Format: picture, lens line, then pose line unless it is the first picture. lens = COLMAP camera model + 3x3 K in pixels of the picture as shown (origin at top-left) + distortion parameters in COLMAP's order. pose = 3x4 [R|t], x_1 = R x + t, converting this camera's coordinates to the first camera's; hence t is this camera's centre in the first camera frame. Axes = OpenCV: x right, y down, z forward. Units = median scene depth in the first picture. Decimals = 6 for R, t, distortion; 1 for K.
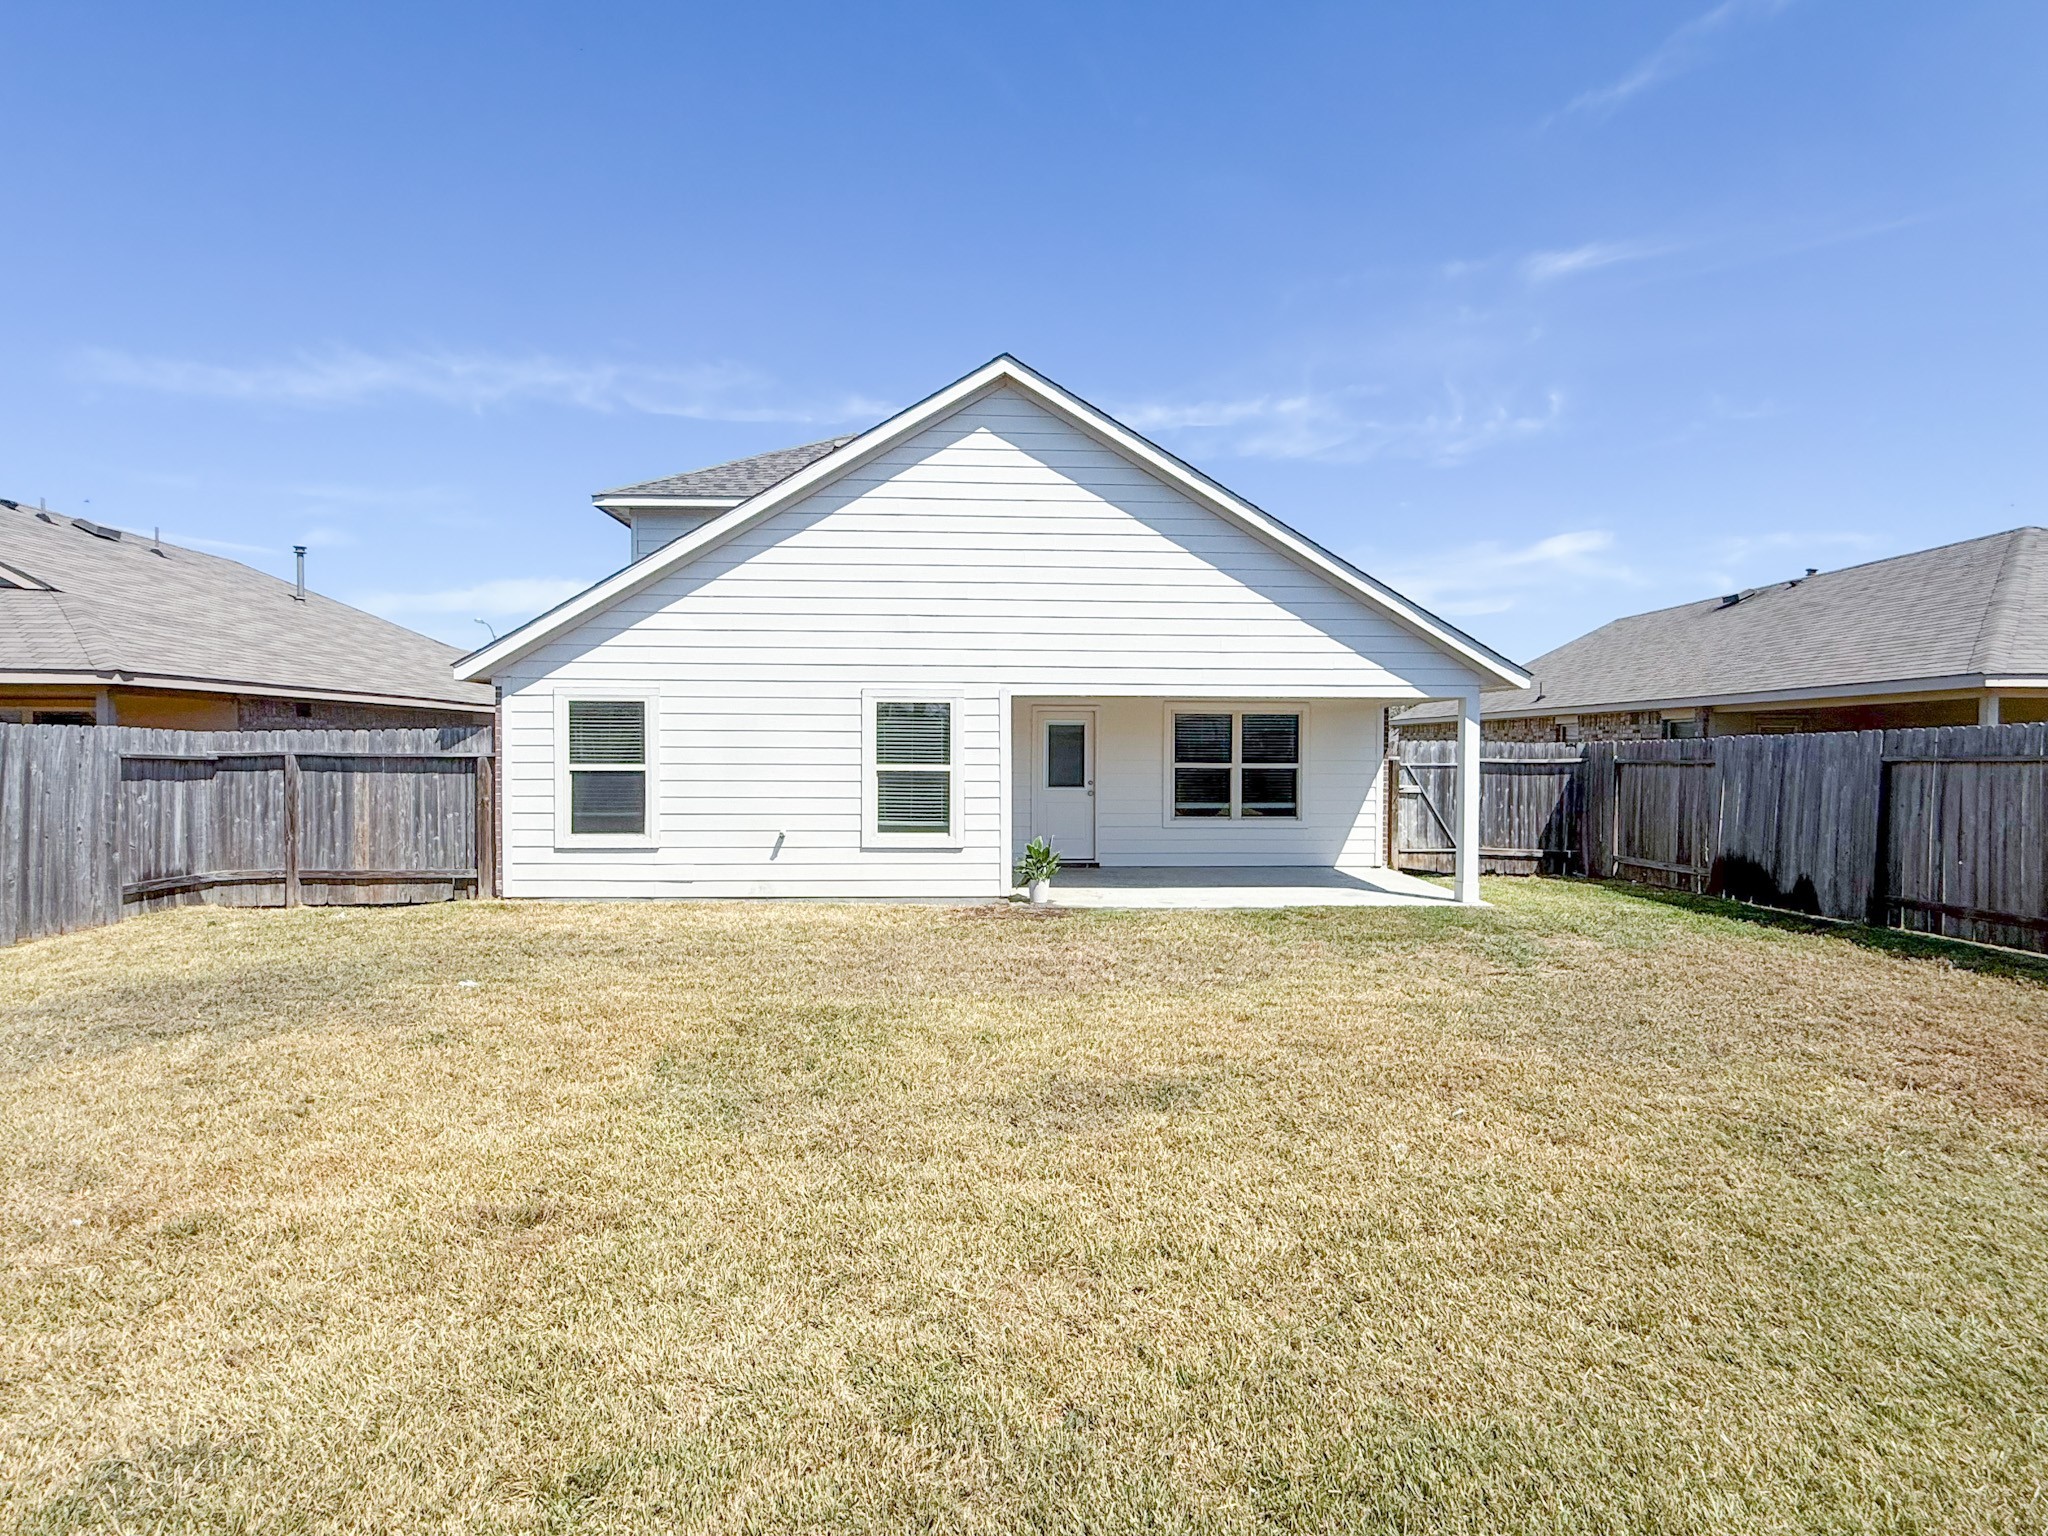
lens RADIAL K [[1036.5, 0, 1022.0], [0, 1036.5, 771.2], [0, 0, 1]] dist [-0.001598, -0.001643]
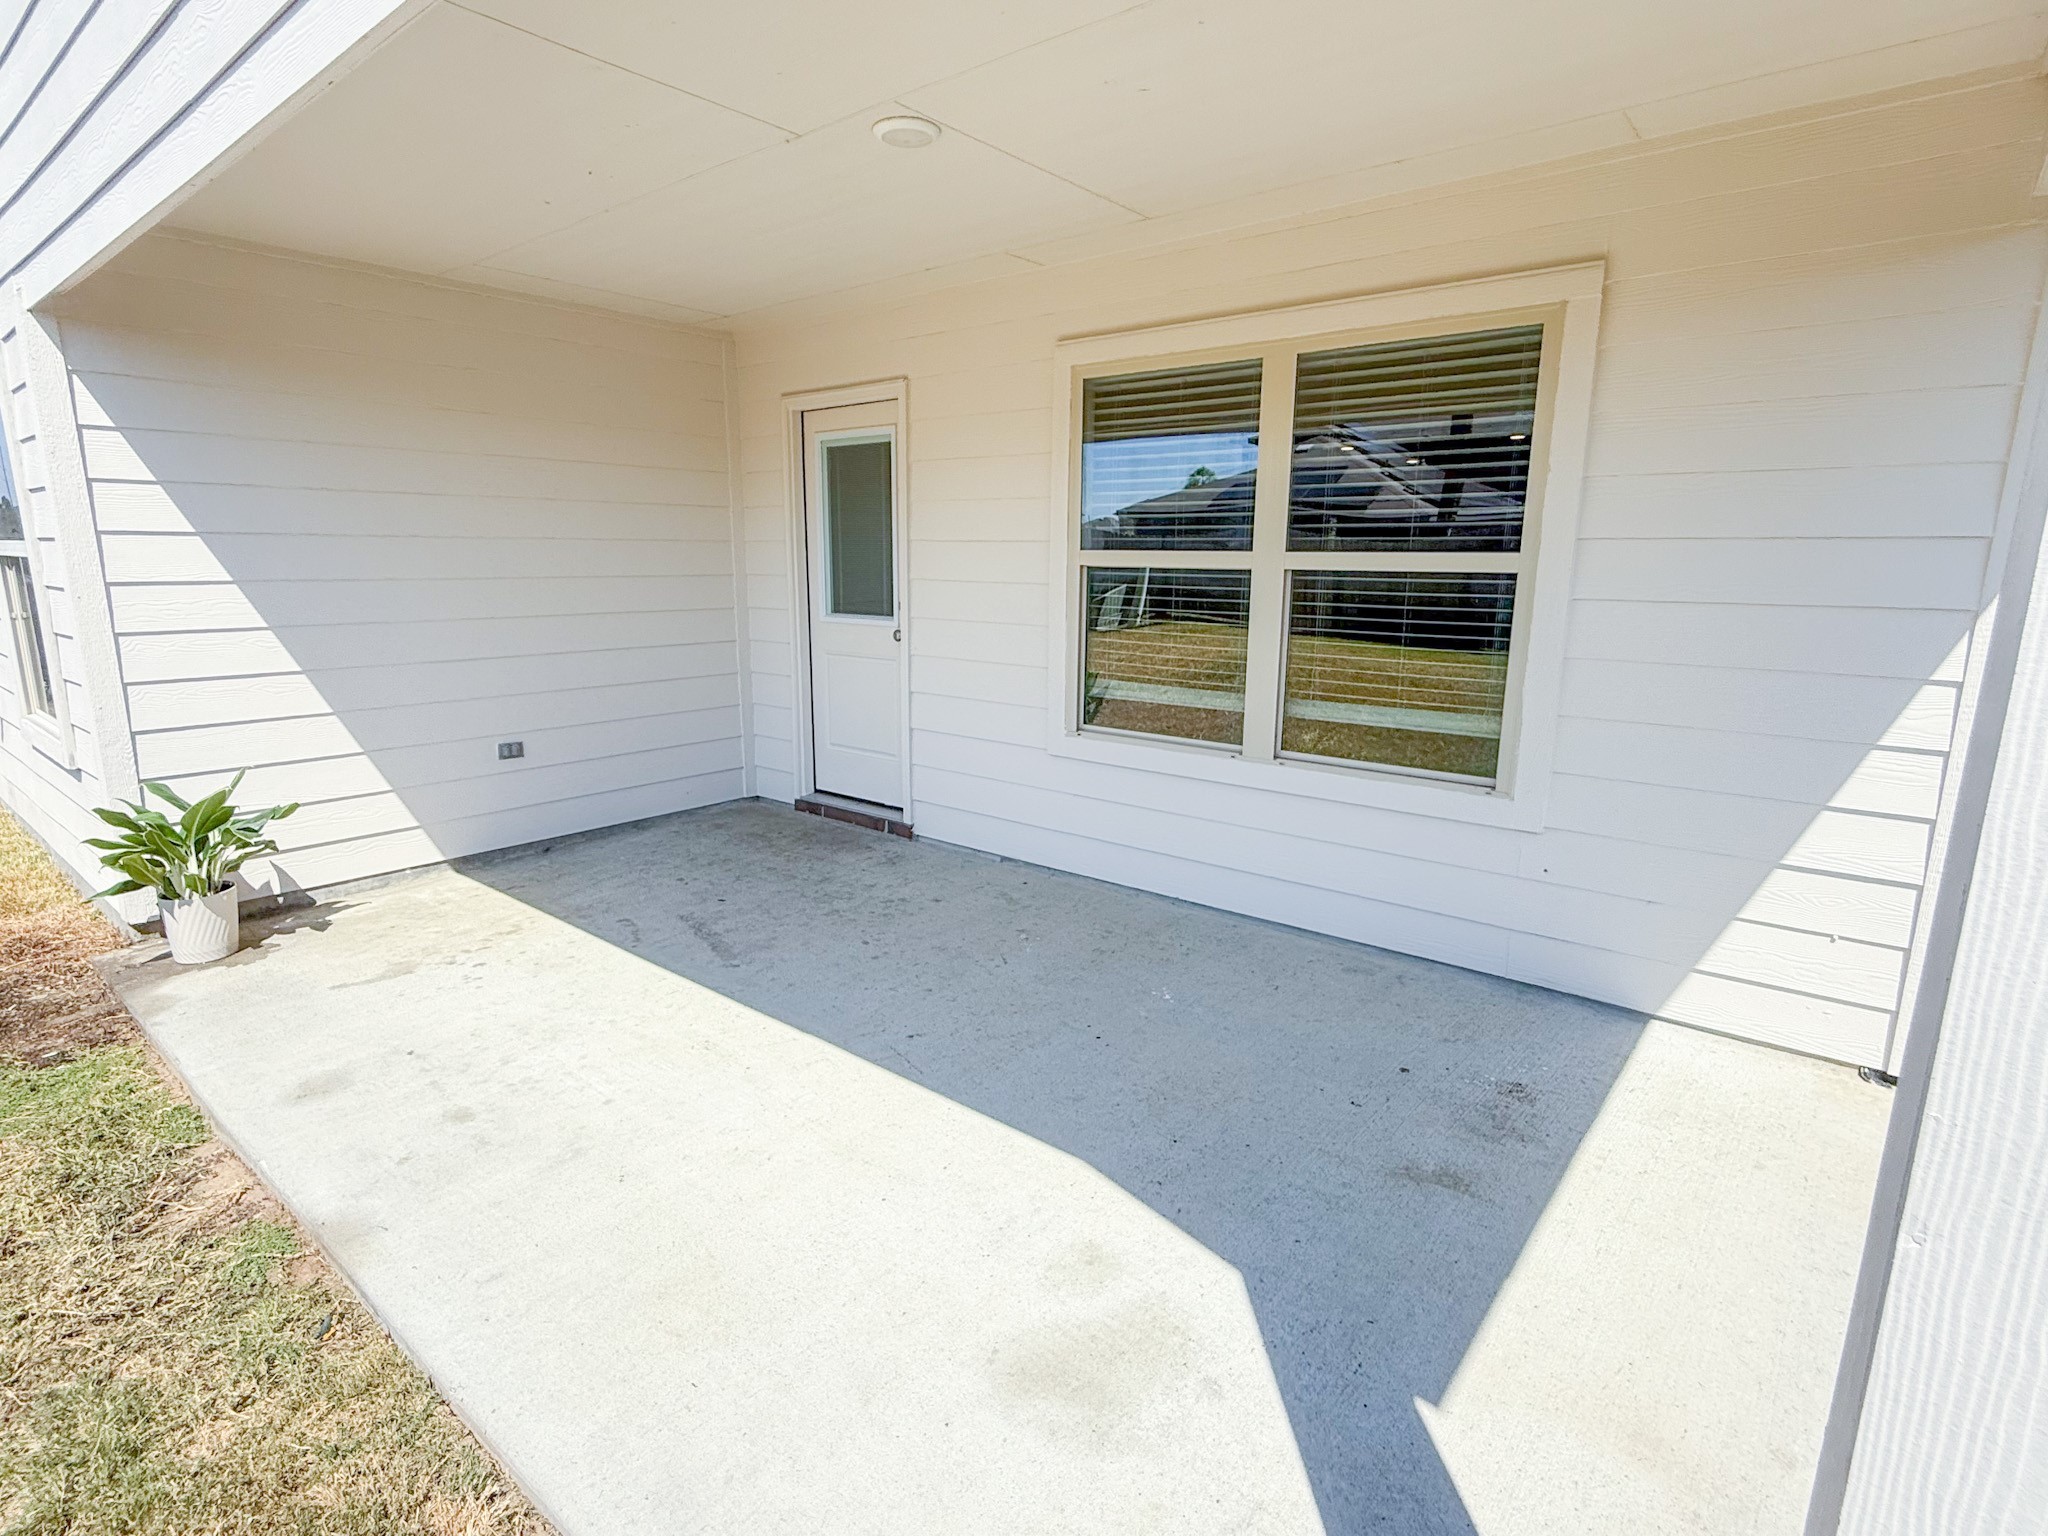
lens RADIAL K [[1036.5, 0, 1022.0], [0, 1036.5, 771.2], [0, 0, 1]] dist [-0.001598, -0.001643]
pose [[0.739846, 0.137929, -0.658486, 0.340606], [-0.017850, 0.982439, 0.185731, -0.000200], [0.672539, -0.125658, 0.729315, 0.743639]]
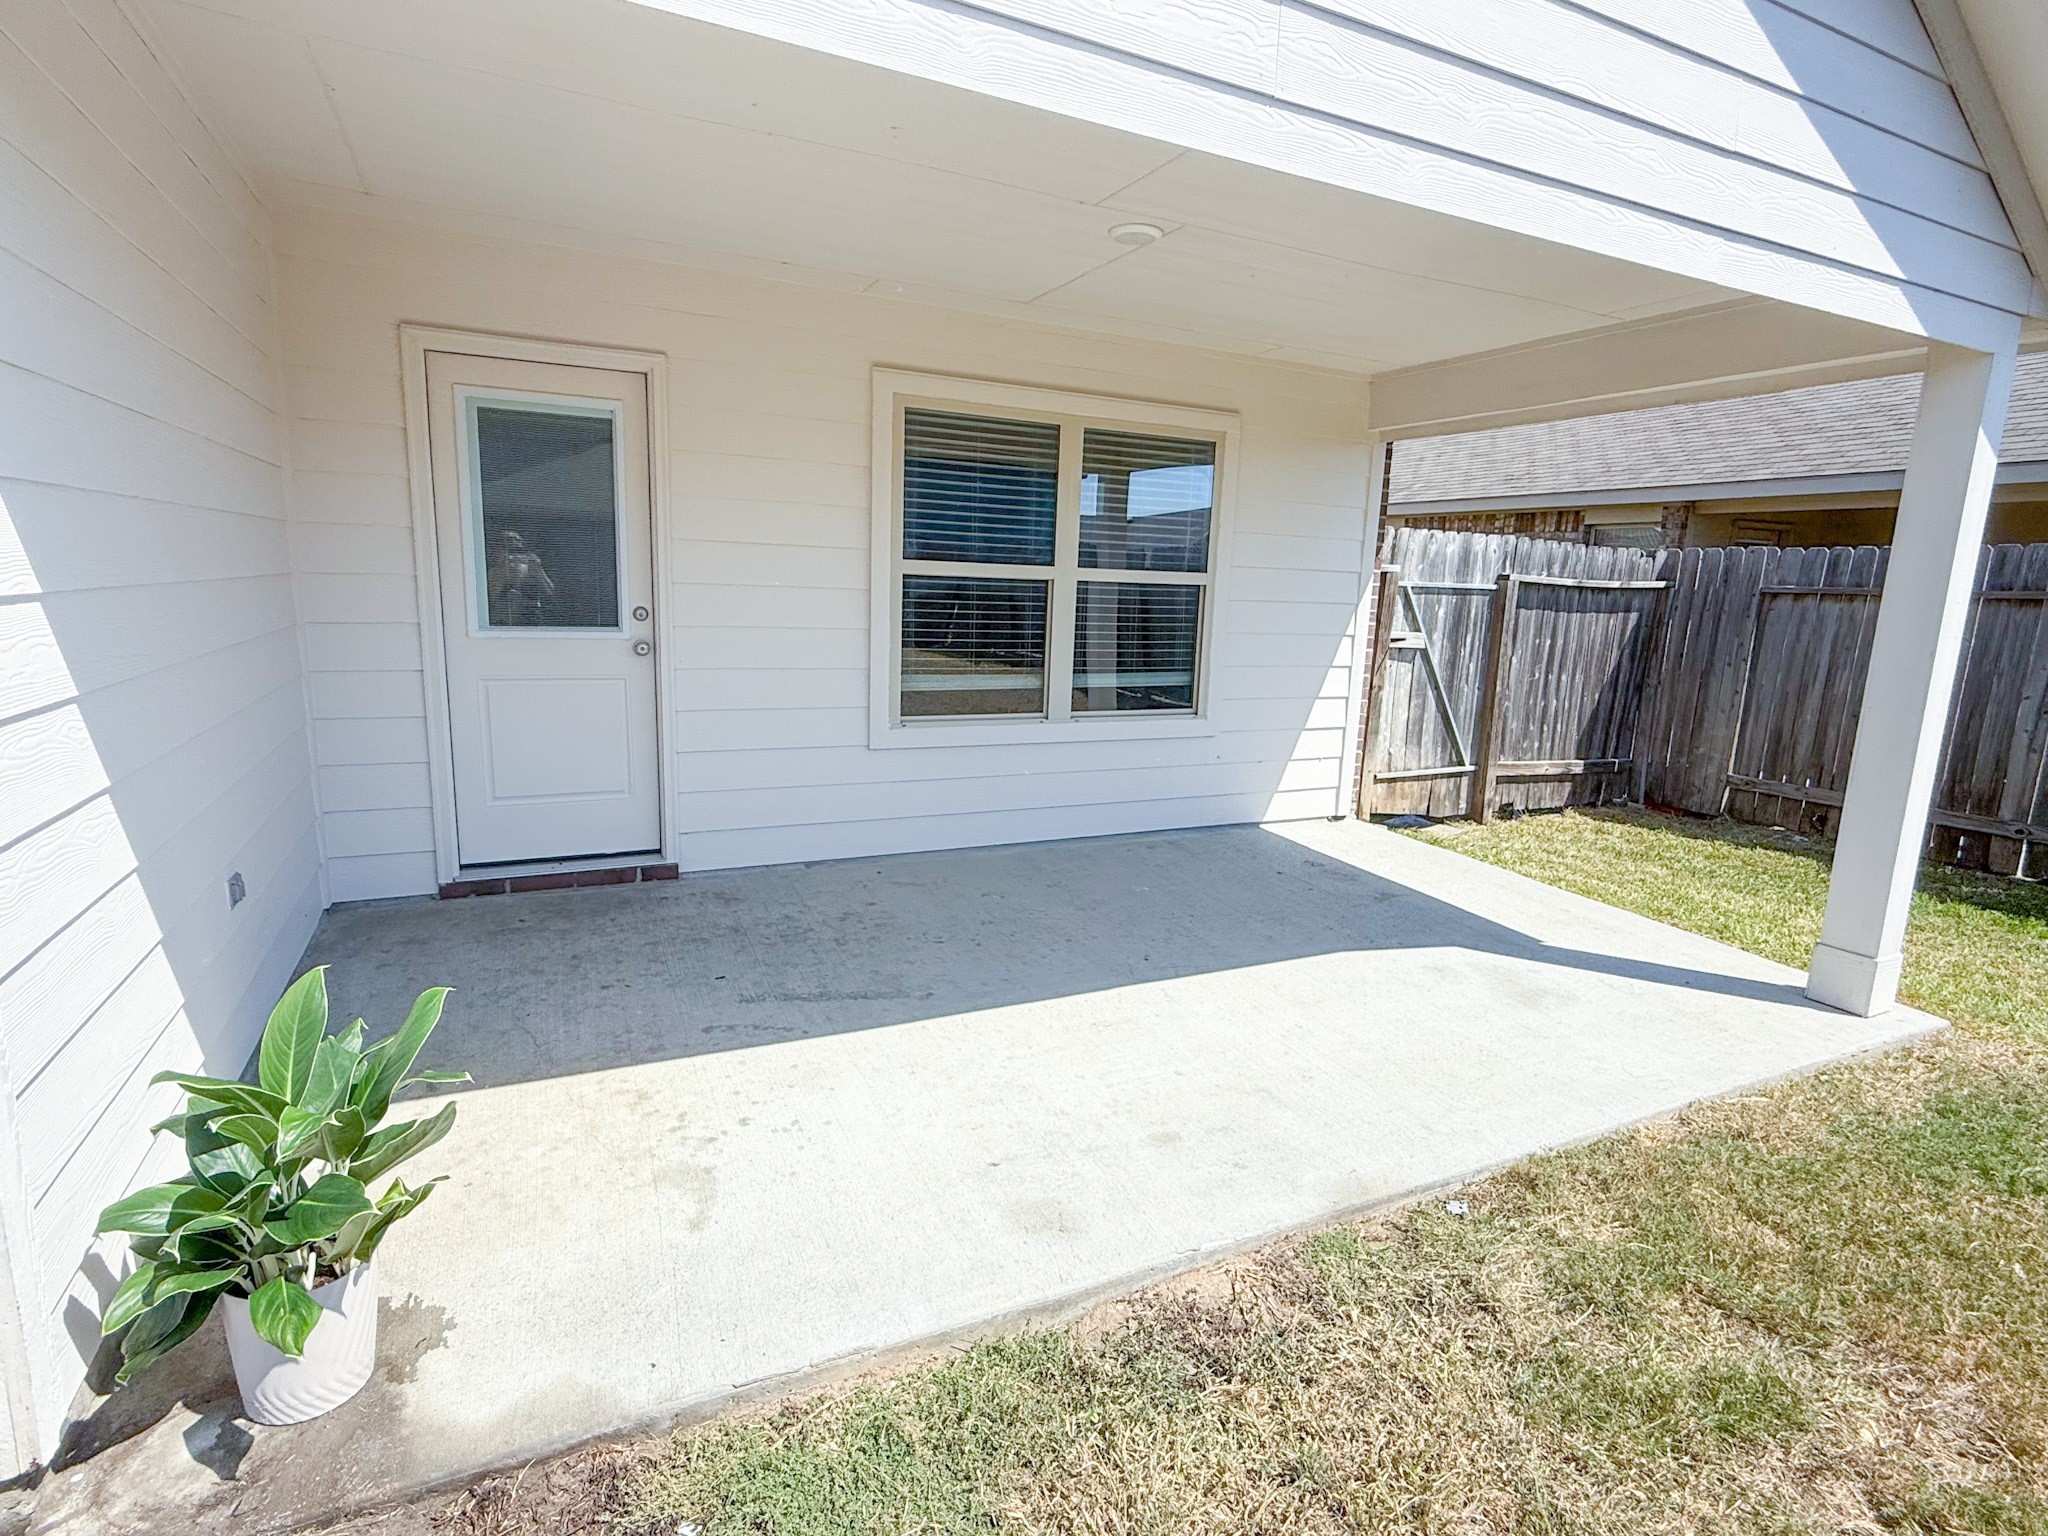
lens RADIAL K [[1036.5, 0, 1022.0], [0, 1036.5, 771.2], [0, 0, 1]] dist [-0.001598, -0.001643]
pose [[0.916837, -0.043753, 0.396857, 0.045292], [-0.025036, 0.985721, 0.166515, 0.003013], [-0.398476, -0.162603, 0.902650, 0.654616]]
